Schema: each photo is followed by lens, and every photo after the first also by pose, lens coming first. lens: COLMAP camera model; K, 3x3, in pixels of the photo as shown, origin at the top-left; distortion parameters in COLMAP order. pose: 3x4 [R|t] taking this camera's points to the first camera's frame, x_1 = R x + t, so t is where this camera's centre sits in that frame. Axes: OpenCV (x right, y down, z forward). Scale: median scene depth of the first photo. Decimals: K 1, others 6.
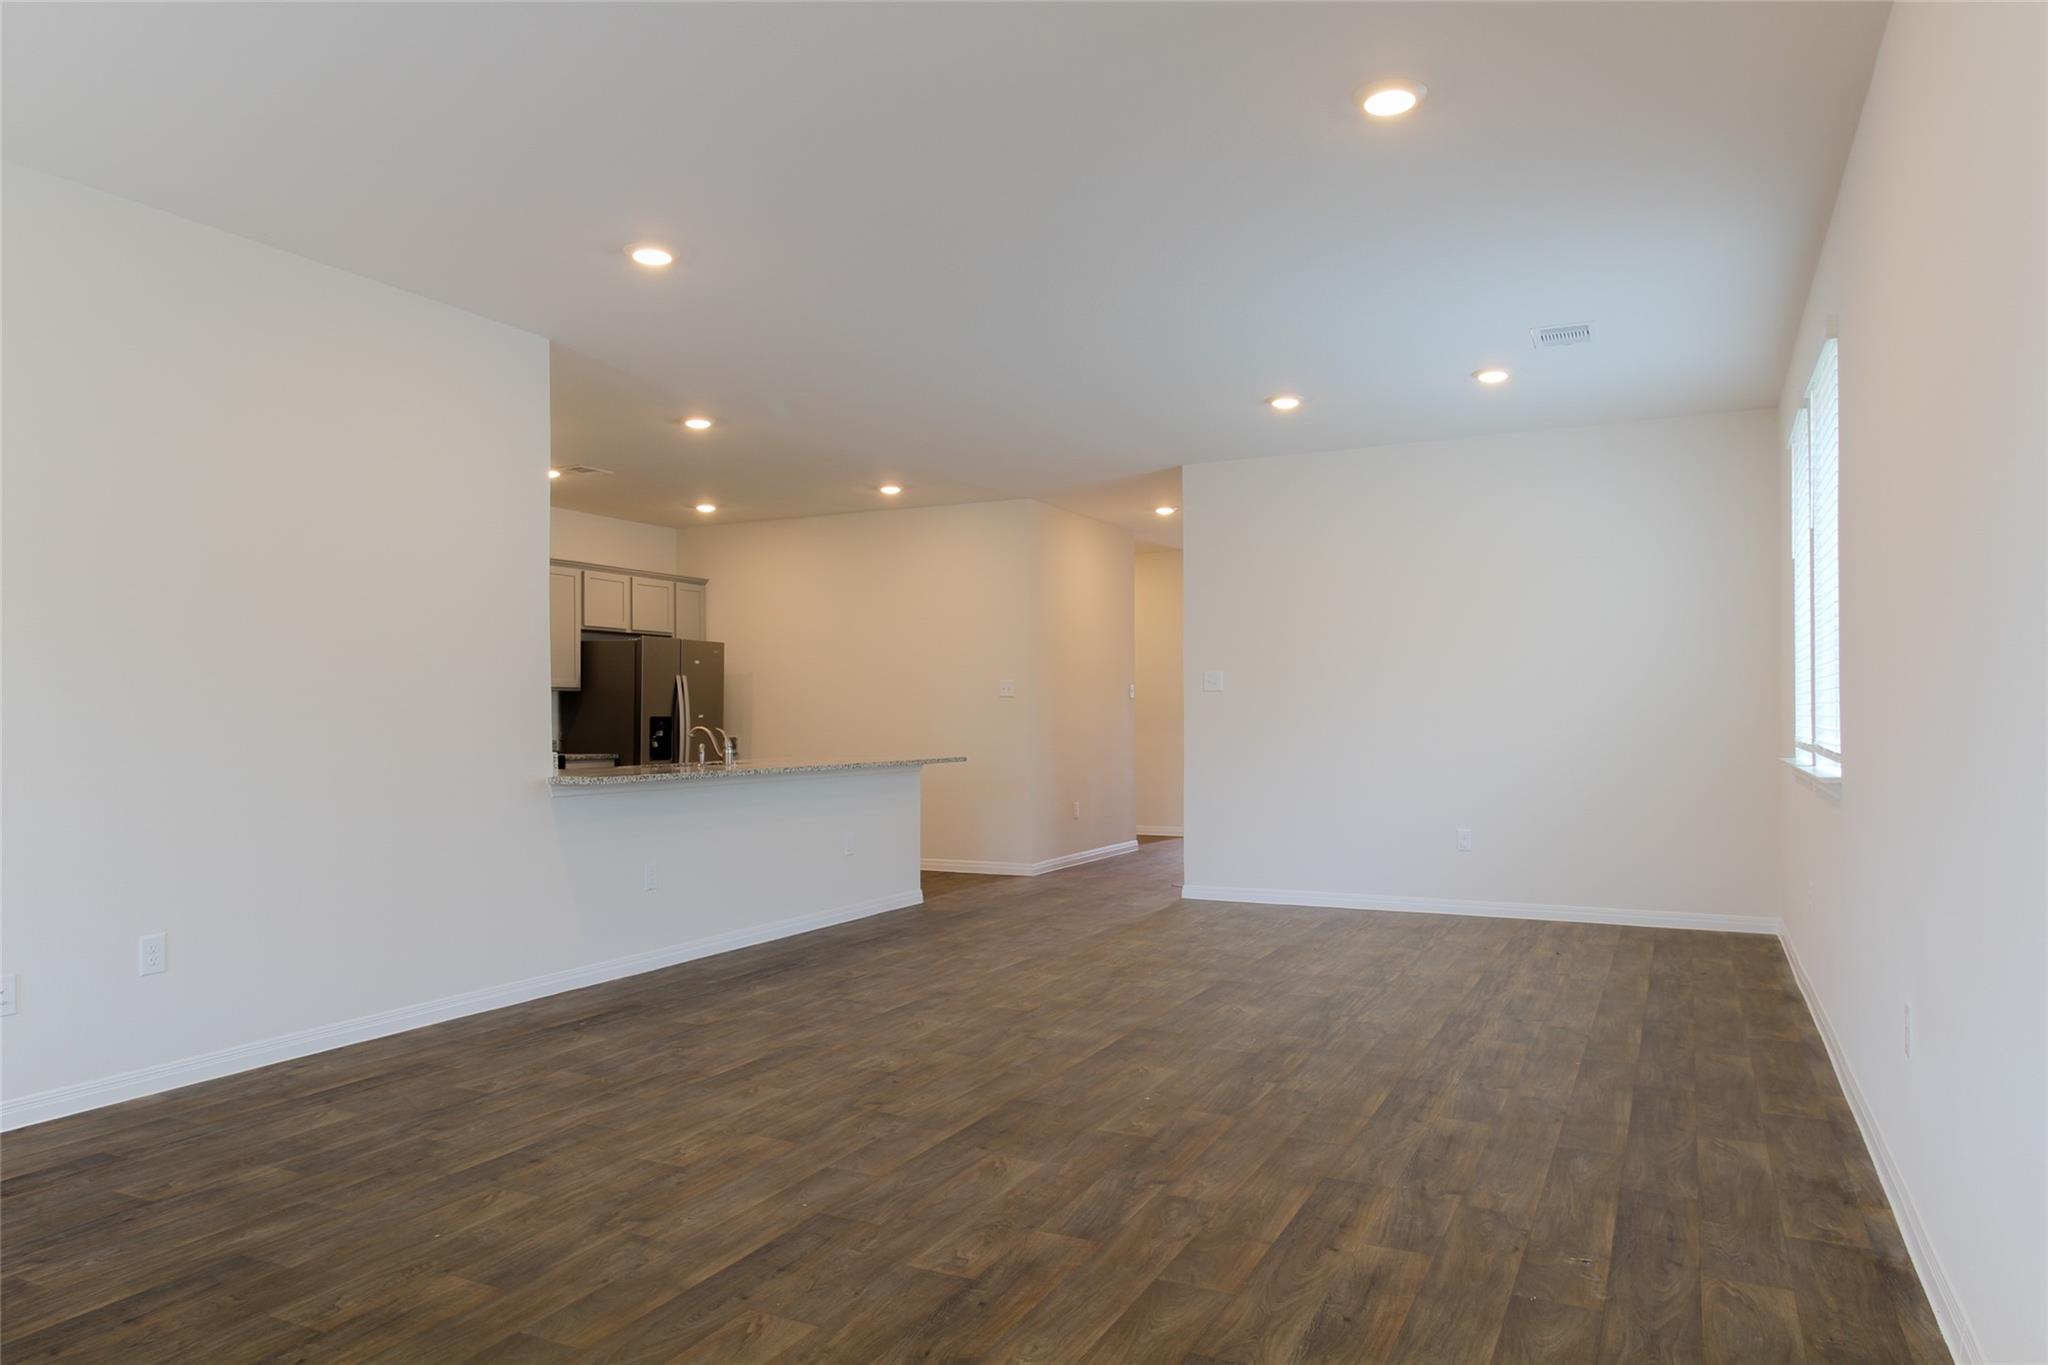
lens RADIAL K [[1333.1, 0, 1021.9], [0, 1333.1, 698.8], [0, 0, 1]] dist [0.001886, -0.002212]
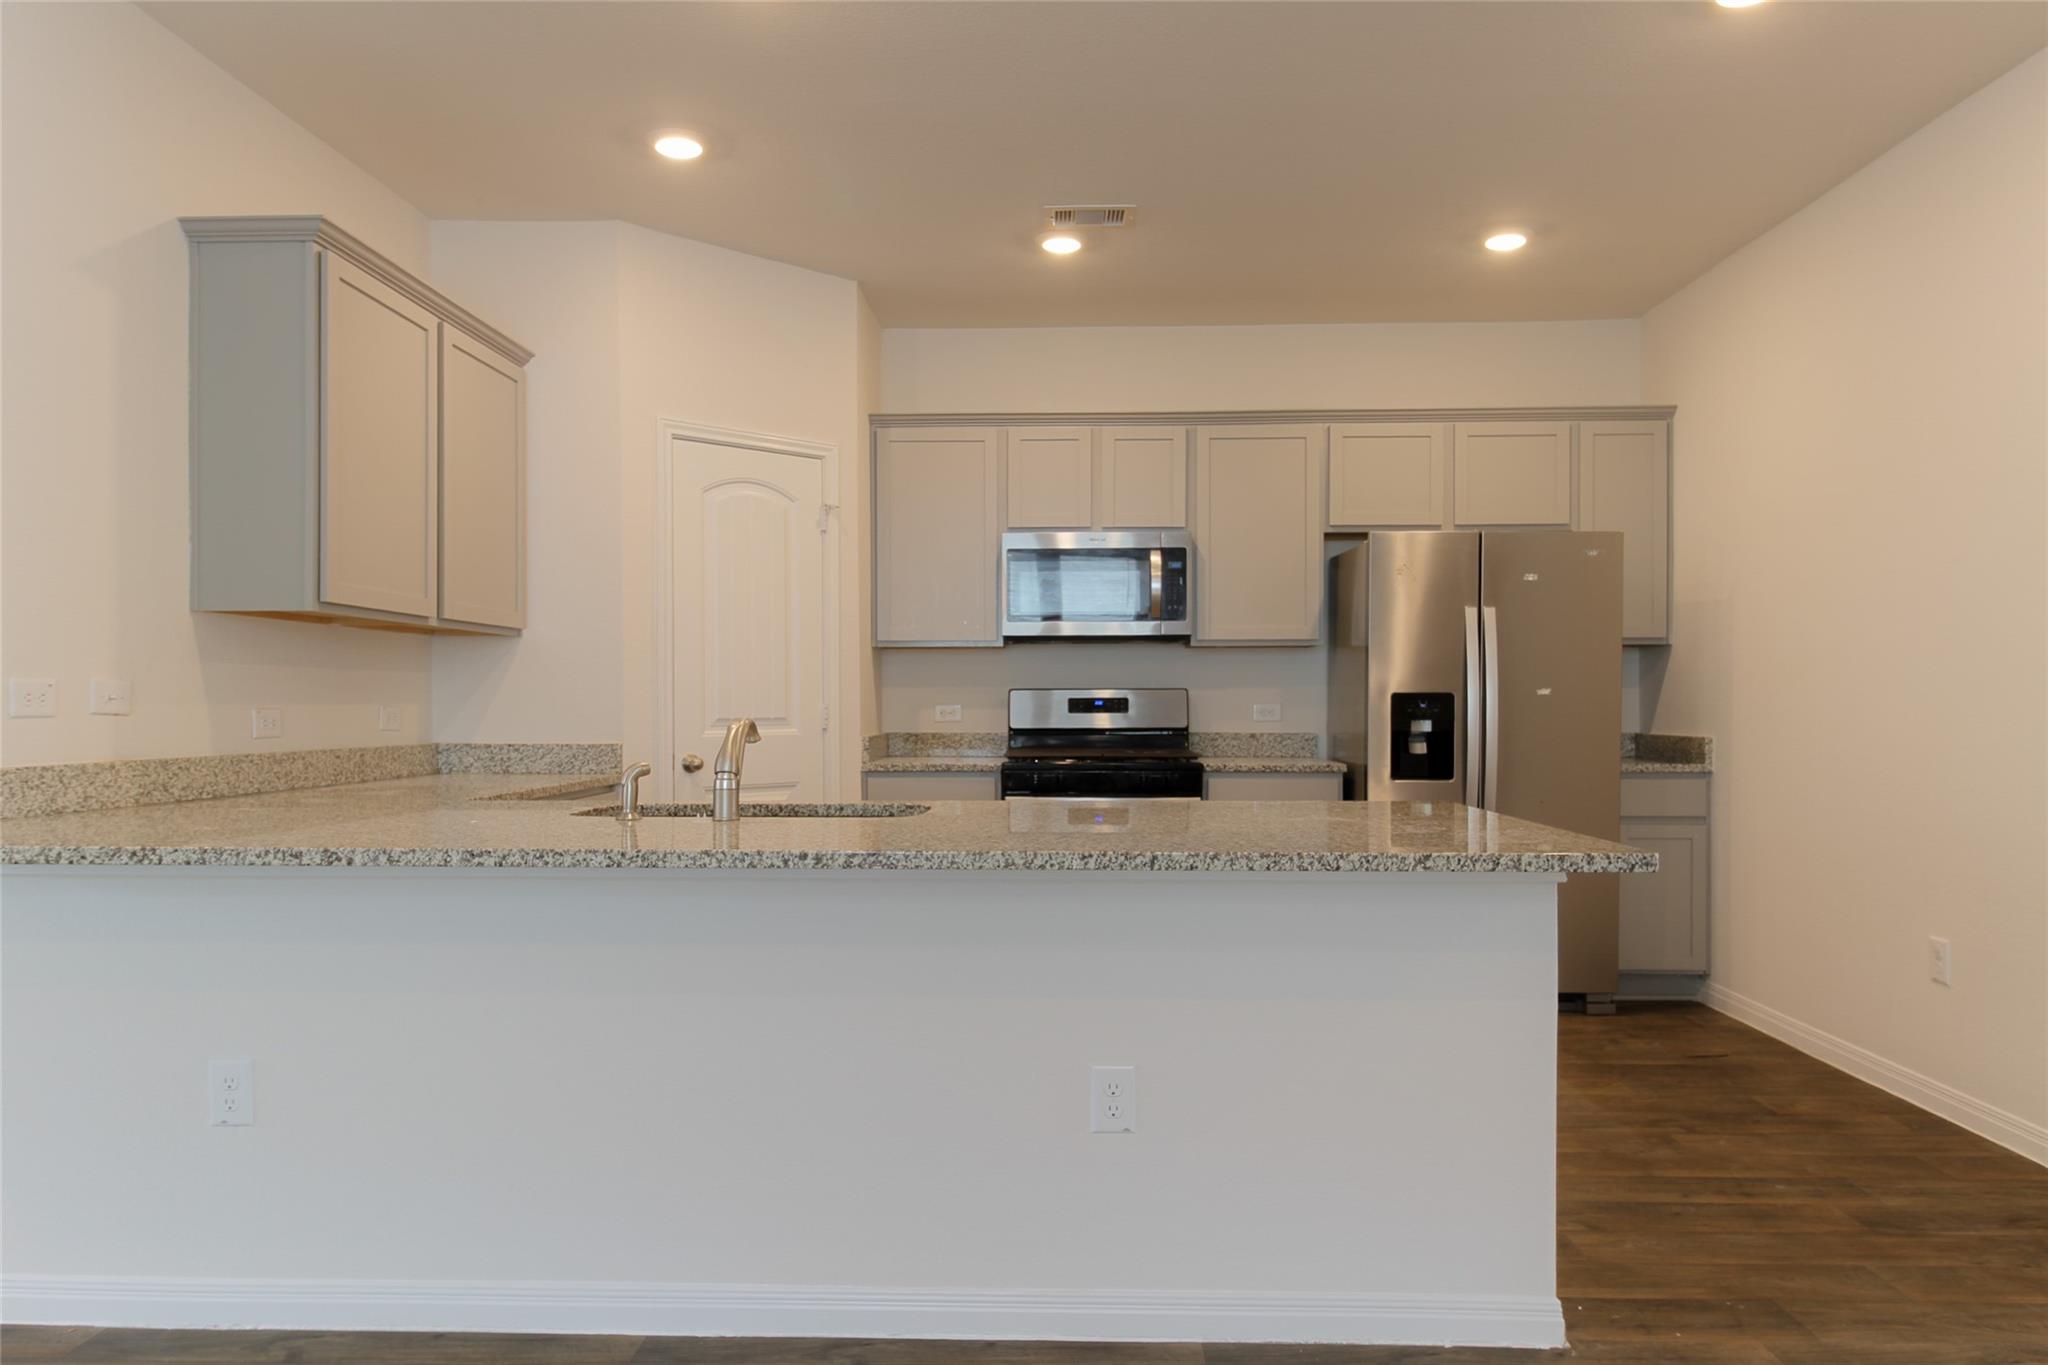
lens RADIAL K [[1333.1, 0, 1025.0], [0, 1333.1, 699.4], [0, 0, 1]] dist [0.001886, -0.002212]
pose [[0.411198, -0.005296, -0.911531, 0.022161], [0.014001, 0.999902, 0.000506, 0.002527], [0.911439, -0.012970, 0.411231, 0.127824]]
